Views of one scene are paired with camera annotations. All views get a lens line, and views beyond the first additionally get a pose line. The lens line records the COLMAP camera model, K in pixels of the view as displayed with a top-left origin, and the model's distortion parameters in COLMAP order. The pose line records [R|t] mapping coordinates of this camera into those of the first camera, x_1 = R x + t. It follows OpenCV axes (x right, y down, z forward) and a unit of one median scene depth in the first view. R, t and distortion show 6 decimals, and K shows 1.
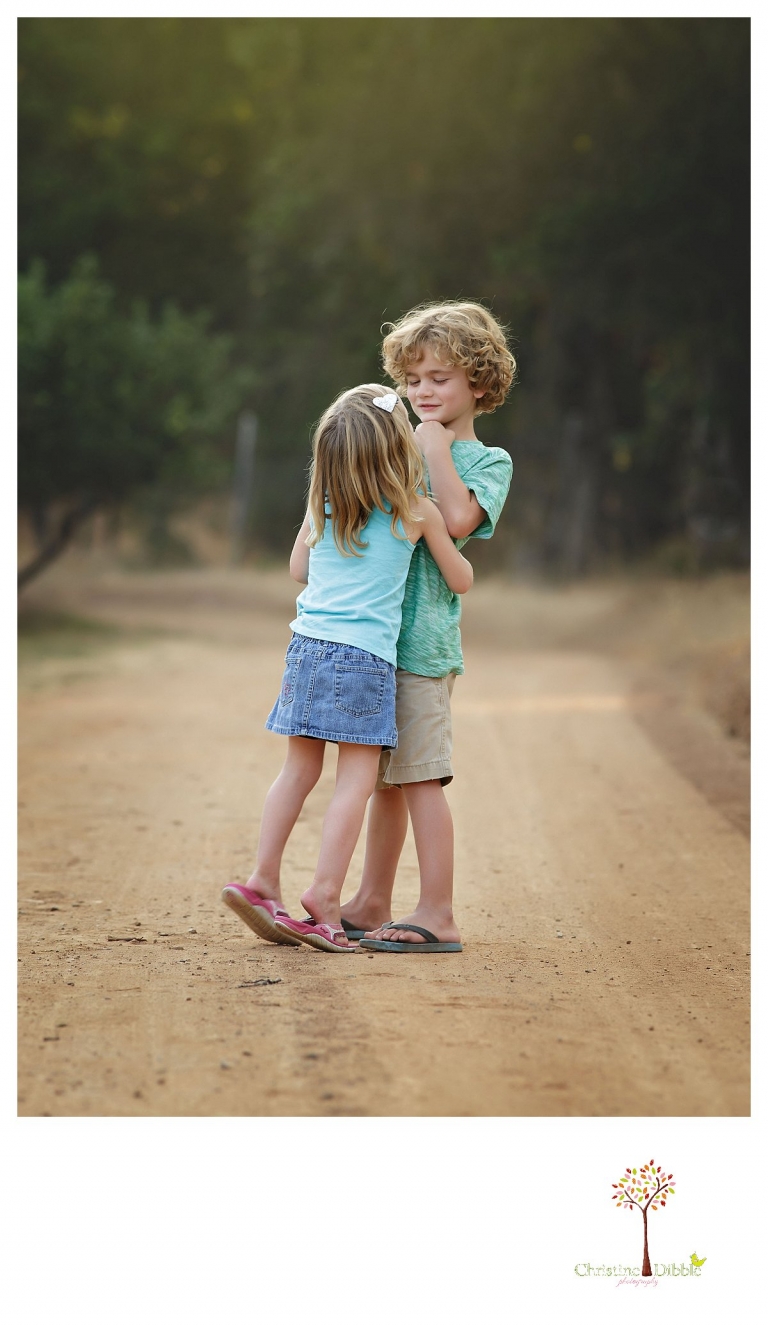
lens RADIAL K [[534.8, 0, 389.2], [0, 534.8, 669.9], [0, 0, 1]] dist [0.001747, 0.000636]
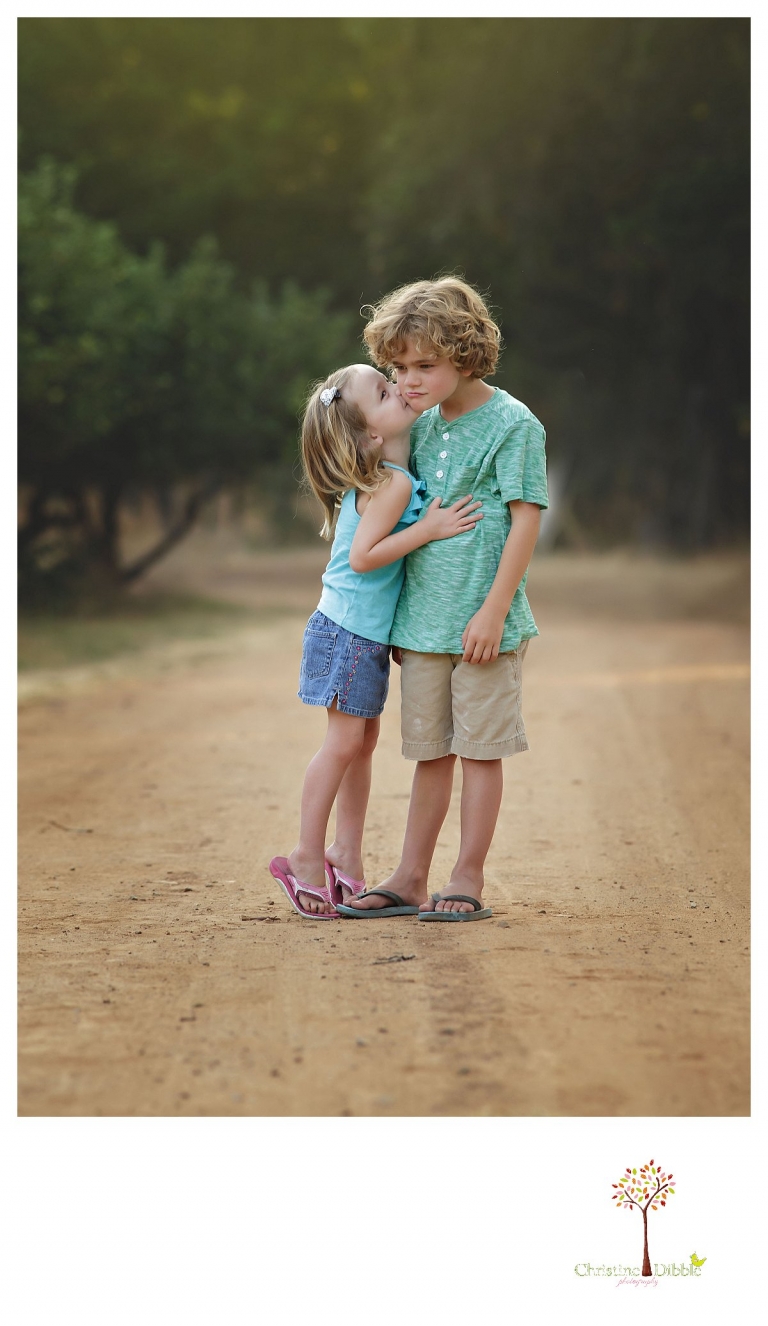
lens RADIAL K [[534.8, 0, 379.3], [0, 534.8, 656.7], [0, 0, 1]] dist [0.001747, 0.000636]
pose [[0.999730, -0.022837, -0.004253, -0.252161], [0.022837, 0.999739, -0.000035, 0.018700], [0.004253, -0.000062, 0.999991, -0.000338]]
